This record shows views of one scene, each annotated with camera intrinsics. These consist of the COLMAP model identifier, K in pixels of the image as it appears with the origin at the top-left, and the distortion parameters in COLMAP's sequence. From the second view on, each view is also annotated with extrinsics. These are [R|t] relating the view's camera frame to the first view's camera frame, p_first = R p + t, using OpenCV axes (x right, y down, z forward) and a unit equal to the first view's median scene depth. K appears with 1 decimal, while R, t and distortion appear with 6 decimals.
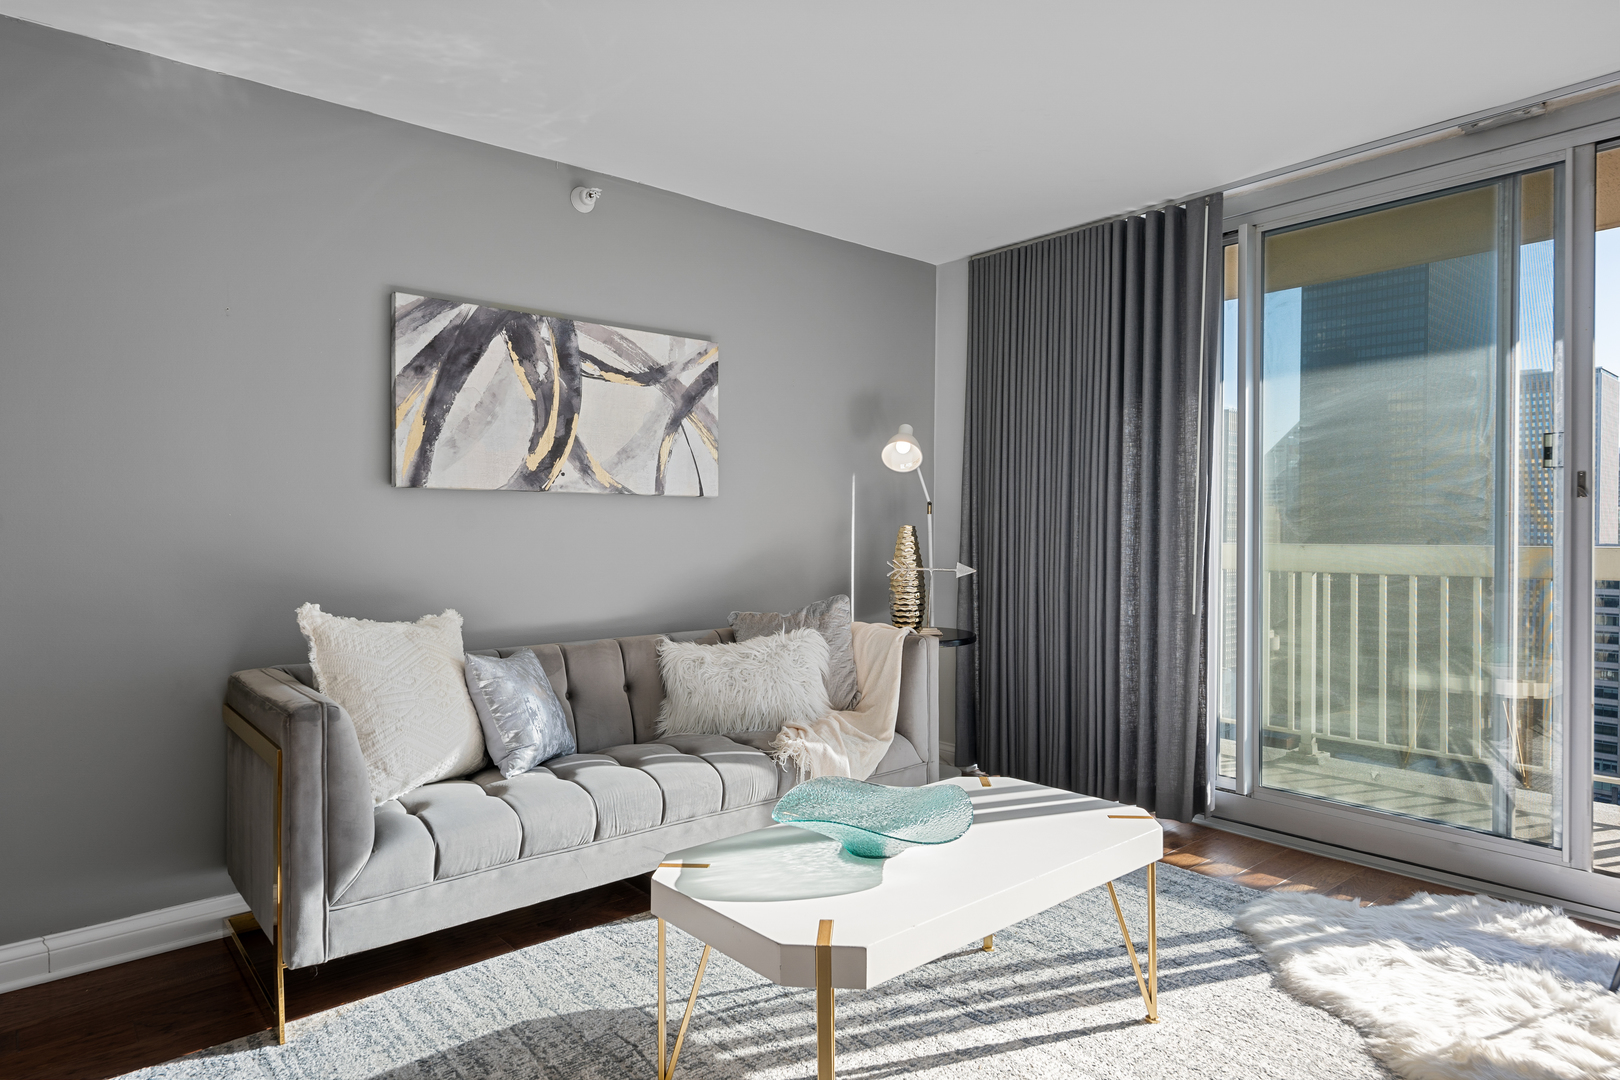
lens RADIAL K [[929.9, 0, 807.1], [0, 929.9, 525.5], [0, 0, 1]] dist [0.000090, -0.000475]
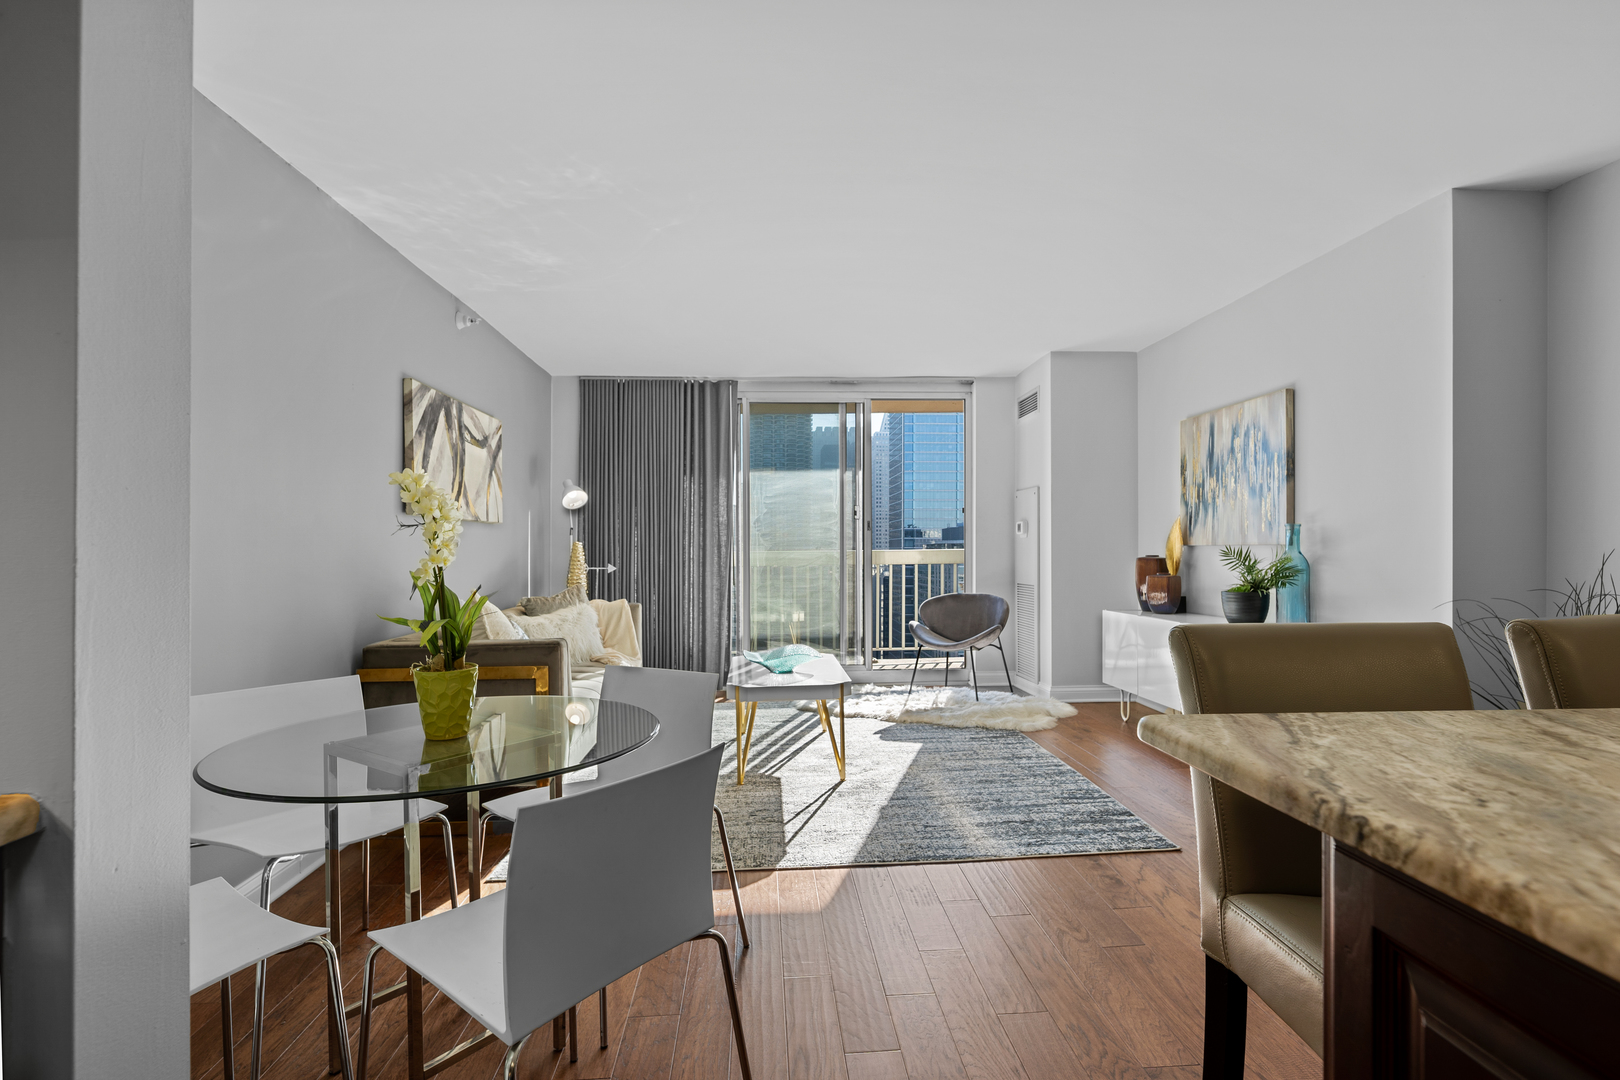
lens RADIAL K [[801.2, 0, 803.9], [0, 801.2, 546.1], [0, 0, 1]] dist [0.000584, 0.000021]
pose [[0.602102, -0.005255, 0.798402, -0.971908], [0.004348, 0.999985, 0.003303, 0.004918], [-0.798407, 0.001483, 0.602116, -0.205181]]
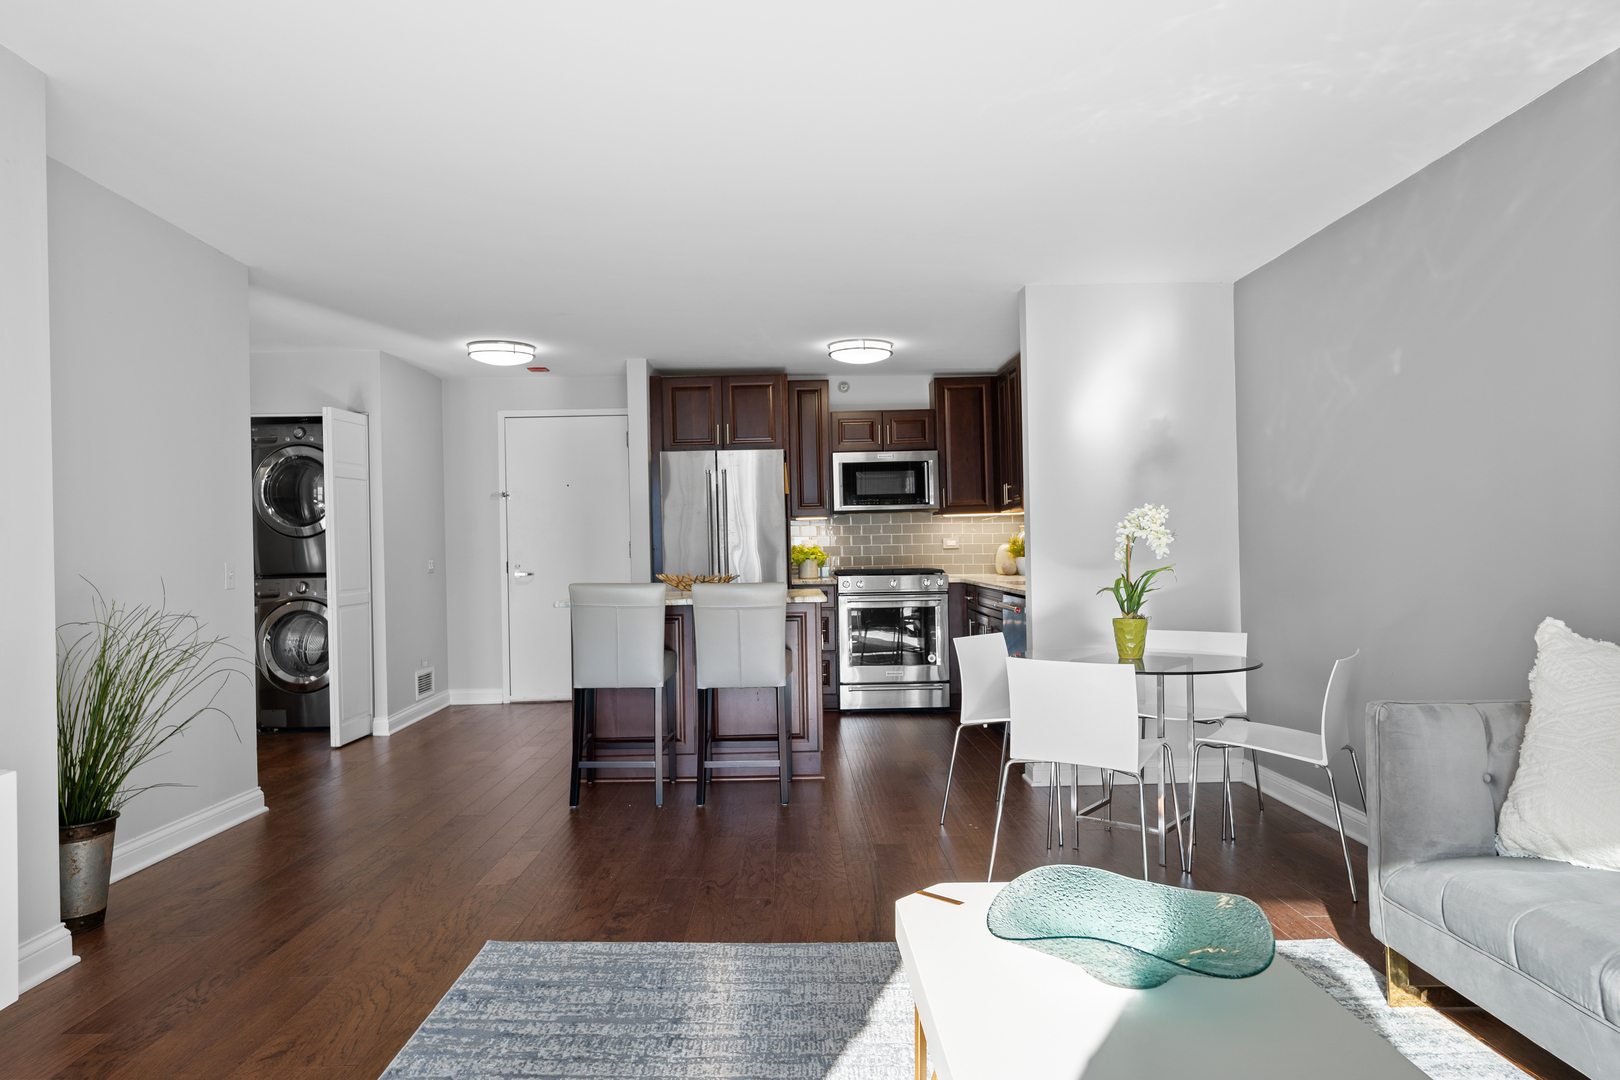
lens RADIAL K [[1005.8, 0, 810.0], [0, 1005.8, 540.0], [0, 0, 1]] dist [0.004805, 0.000729]
pose [[-0.630714, 0.001735, -0.776014, 0.518016], [0.018172, 0.999756, -0.012535, 0.004896], [0.775803, -0.022008, -0.630591, 0.801013]]
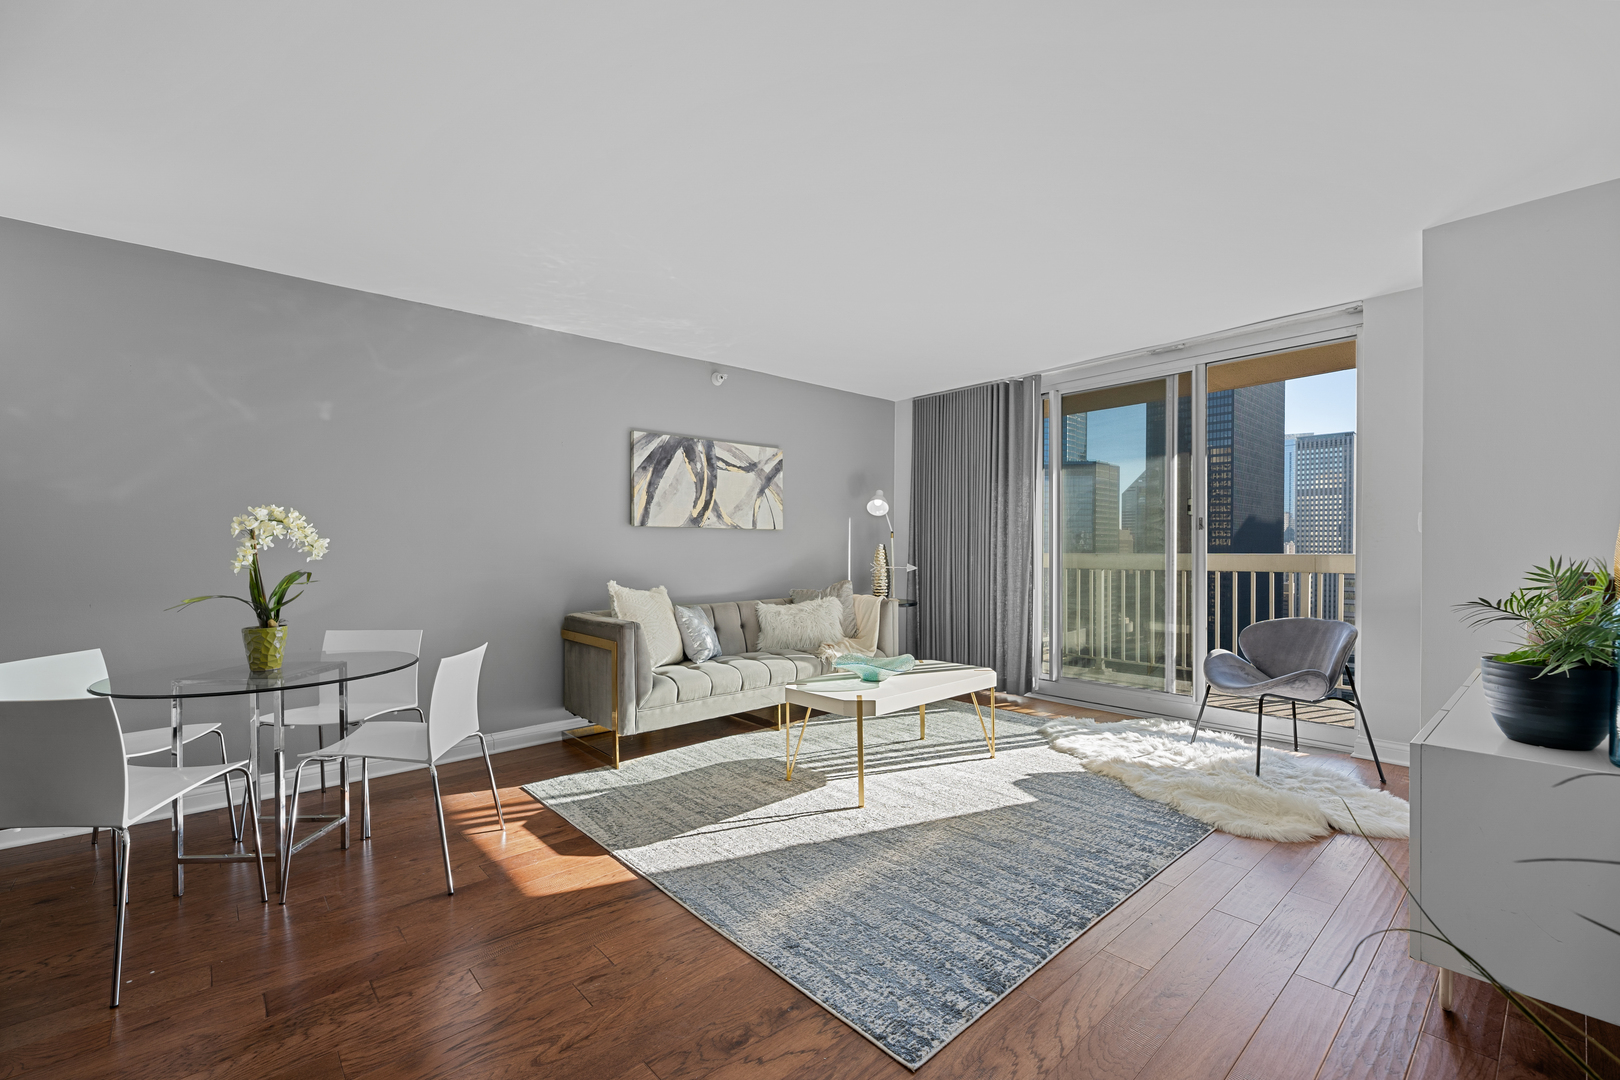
lens RADIAL K [[671.8, 0, 815.7], [0, 671.8, 541.6], [0, 0, 1]] dist [0.000727, -0.004538]
pose [[0.999622, -0.003757, 0.027221, -0.076117], [0.003900, 0.999979, -0.005219, 0.001740], [-0.027201, 0.005324, 0.999616, -0.444291]]
